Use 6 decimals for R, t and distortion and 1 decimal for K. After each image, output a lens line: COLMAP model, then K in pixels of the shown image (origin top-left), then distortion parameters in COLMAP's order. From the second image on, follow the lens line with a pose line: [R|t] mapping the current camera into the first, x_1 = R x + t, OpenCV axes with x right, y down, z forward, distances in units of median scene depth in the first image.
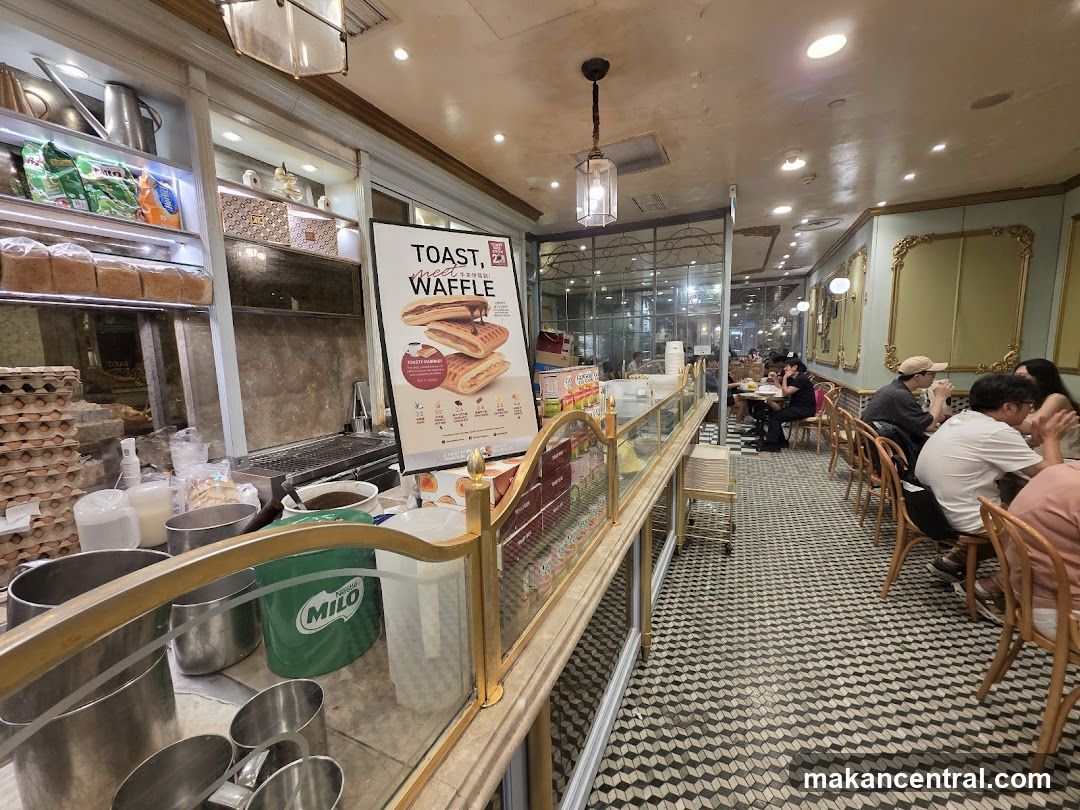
lens RADIAL K [[428.4, 0, 538.2], [0, 428.4, 409.4], [0, 0, 1]] dist [-0.000247, -0.000298]
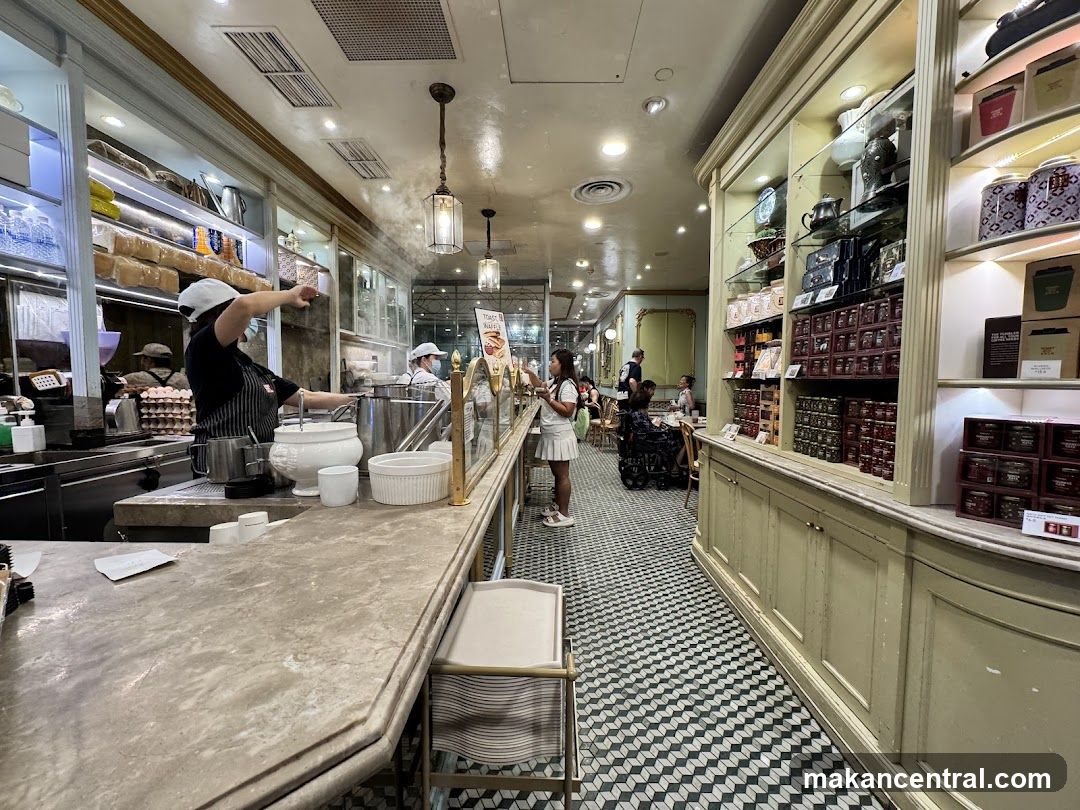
lens RADIAL K [[428.4, 0, 544.3], [0, 428.4, 404.6], [0, 0, 1]] dist [-0.000247, -0.000298]
pose [[0.909815, 0.003373, 0.415001, -0.206845], [0.031960, 0.996428, -0.078165, 0.100961], [-0.413783, 0.084379, 0.906457, -0.364667]]
